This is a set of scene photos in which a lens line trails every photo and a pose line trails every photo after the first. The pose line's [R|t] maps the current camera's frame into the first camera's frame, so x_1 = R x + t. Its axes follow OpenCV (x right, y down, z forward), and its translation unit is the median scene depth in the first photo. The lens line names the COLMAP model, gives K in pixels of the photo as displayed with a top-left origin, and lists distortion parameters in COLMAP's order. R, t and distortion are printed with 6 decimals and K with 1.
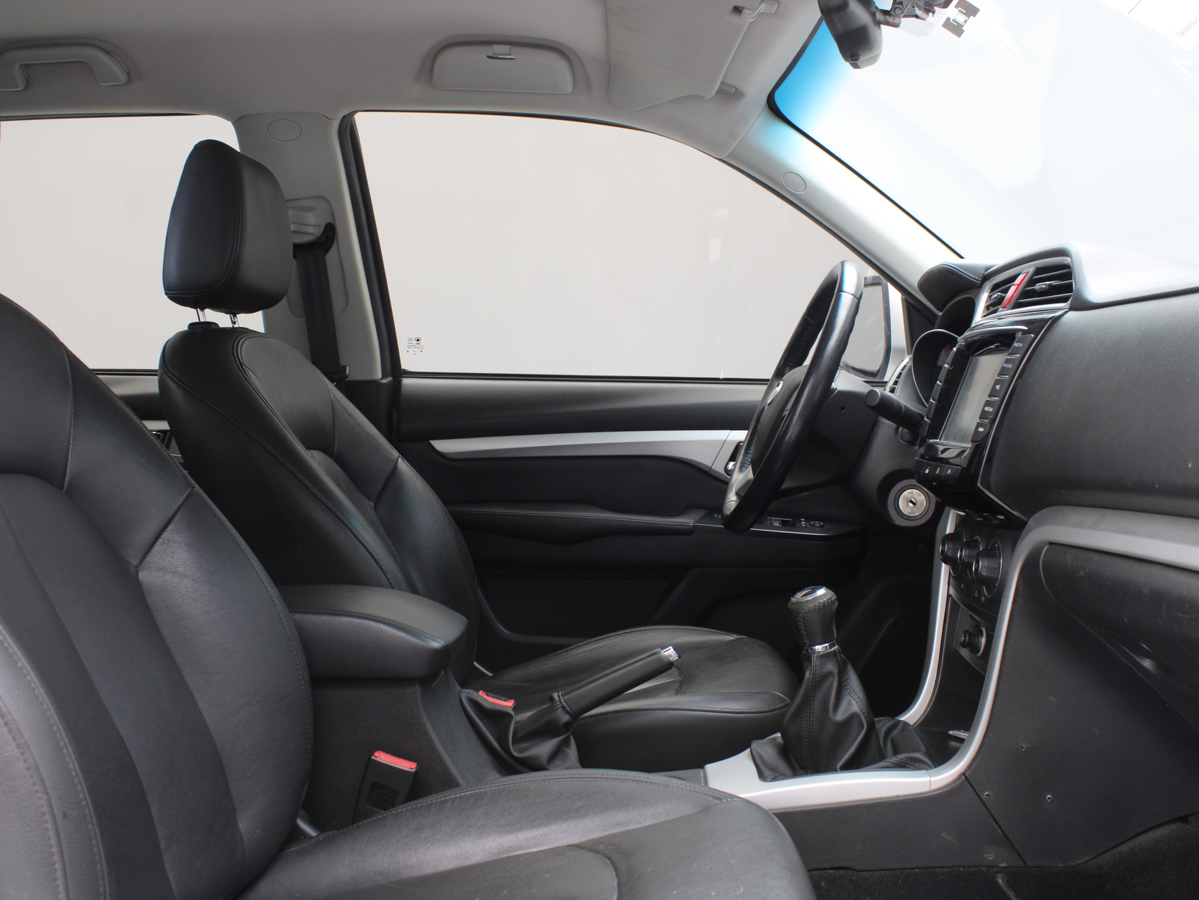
lens RADIAL K [[1204.9, 0, 599.5], [0, 1204.9, 450.0], [0, 0, 1]] dist [-0.180096, 0.143941]
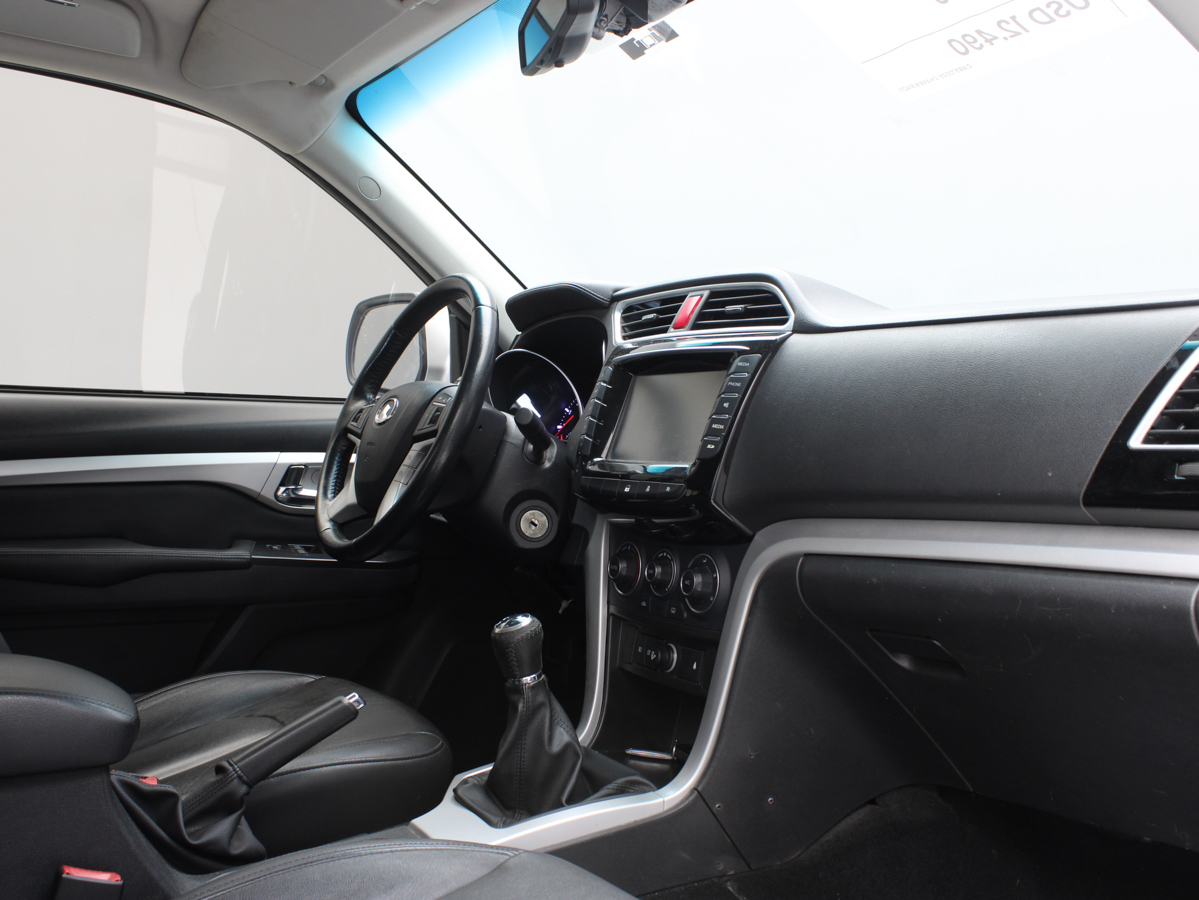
lens RADIAL K [[1204.9, 0, 599.5], [0, 1204.9, 450.0], [0, 0, 1]] dist [-0.180096, 0.143941]
pose [[0.836406, -0.000696, 0.548110, -0.287036], [0.013251, 0.999733, -0.018951, 0.003429], [-0.547950, 0.023114, 0.836192, 0.171168]]
